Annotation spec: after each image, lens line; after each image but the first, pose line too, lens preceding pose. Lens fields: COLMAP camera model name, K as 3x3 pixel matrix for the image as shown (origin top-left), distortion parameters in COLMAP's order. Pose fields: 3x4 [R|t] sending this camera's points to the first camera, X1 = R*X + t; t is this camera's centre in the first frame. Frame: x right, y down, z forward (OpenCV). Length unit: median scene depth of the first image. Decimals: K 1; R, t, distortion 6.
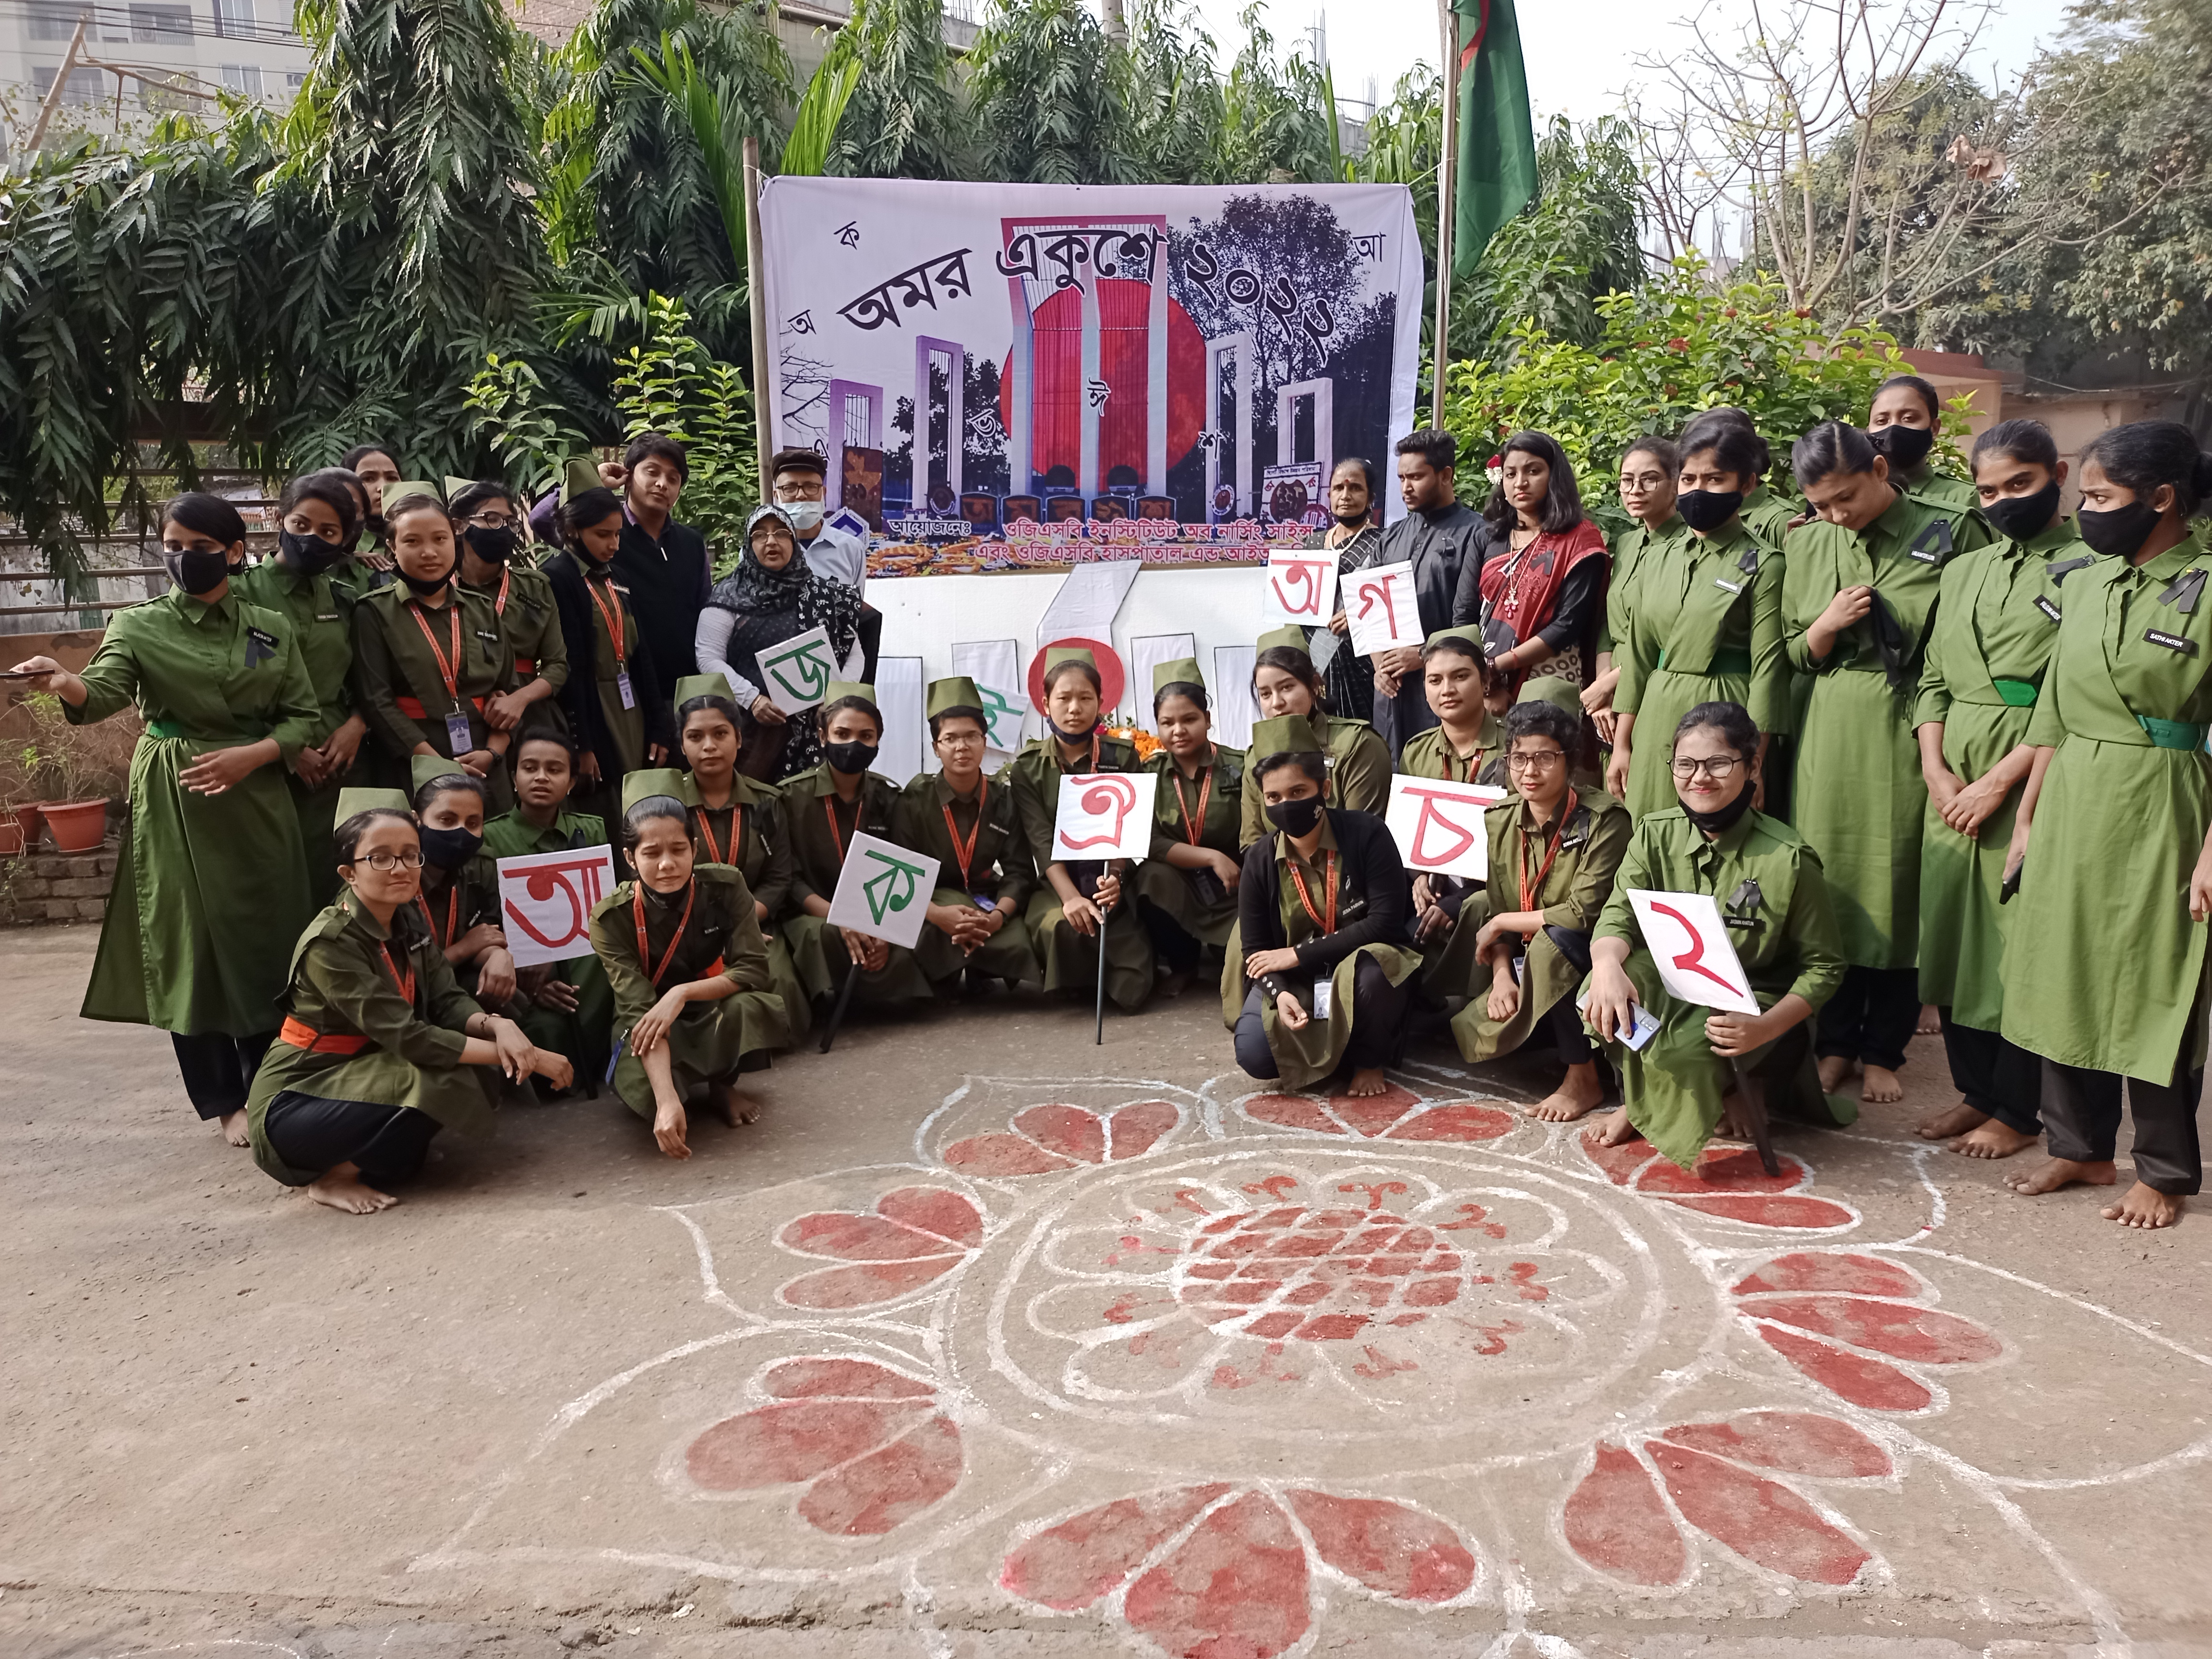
lens RADIAL K [[1640.1, 0, 1100.7], [0, 1640.1, 831.3], [0, 0, 1]] dist [-0.001141, -0.026622]
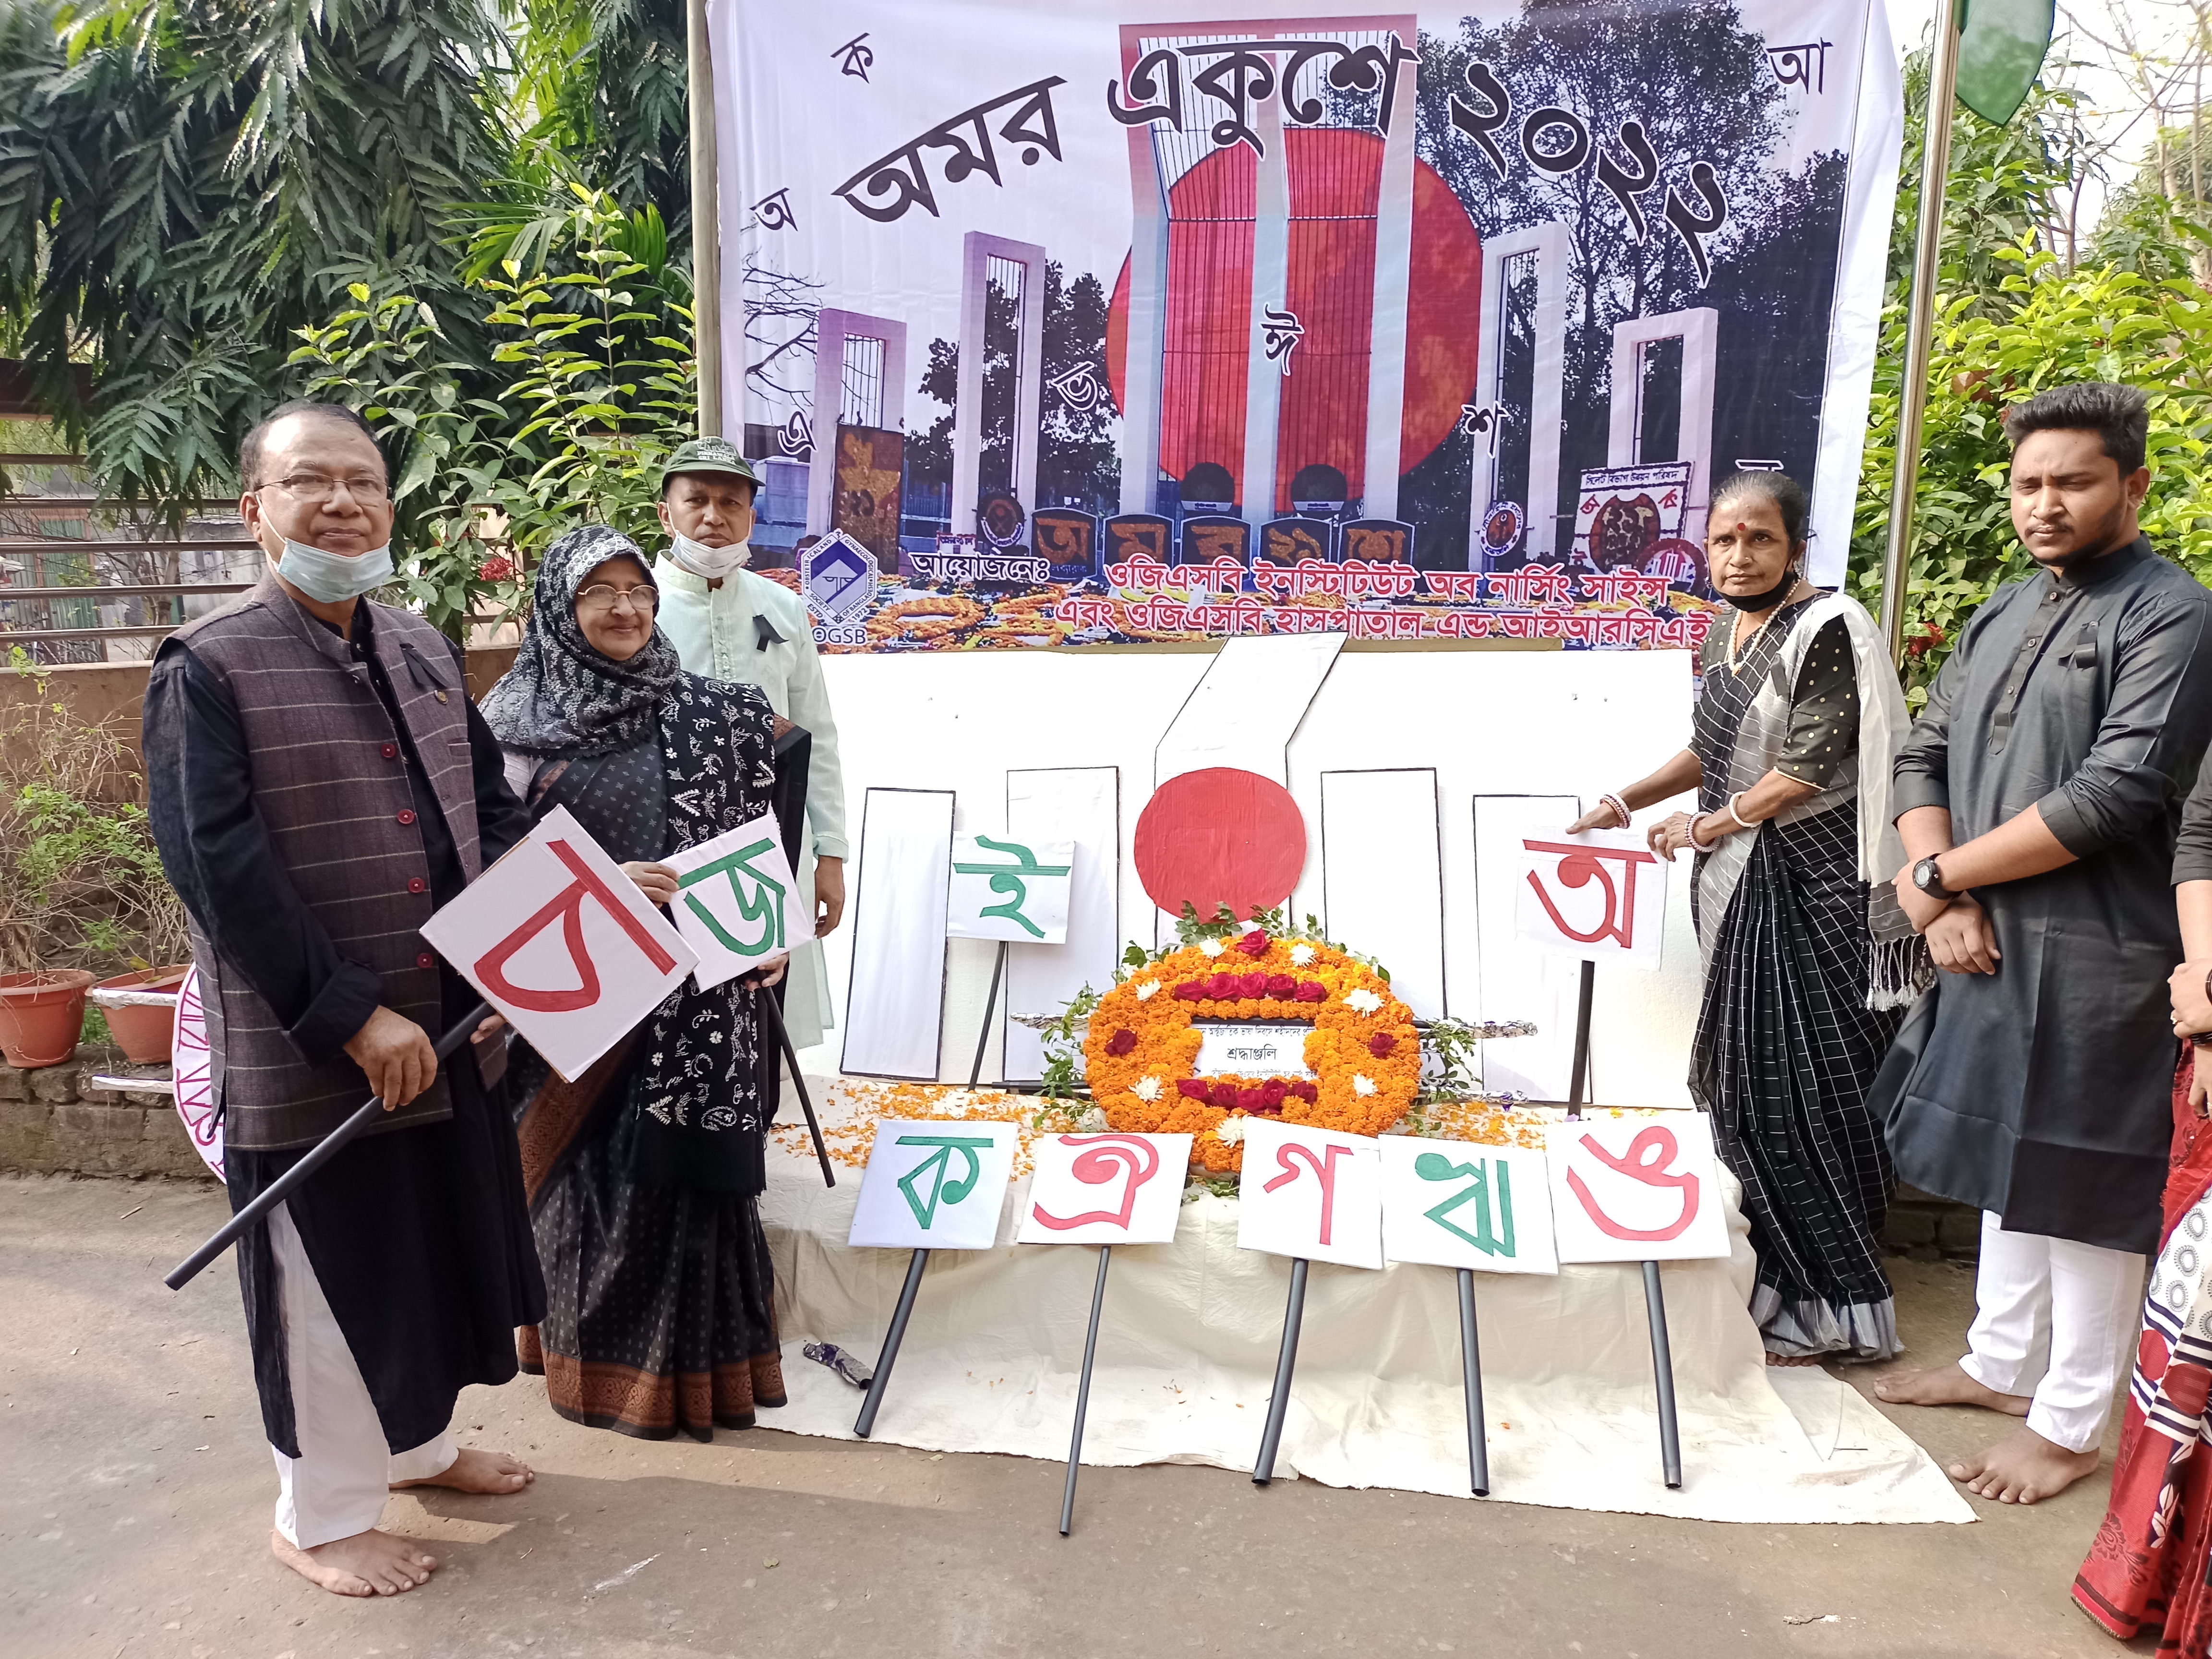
lens RADIAL K [[1640.1, 0, 1114.8], [0, 1640.1, 821.3], [0, 0, 1]] dist [-0.001141, -0.026622]
pose [[0.990288, 0.042739, -0.132302, 0.023274], [-0.044895, 0.998902, -0.013359, -0.091824], [0.131585, 0.019169, 0.991119, 0.443411]]
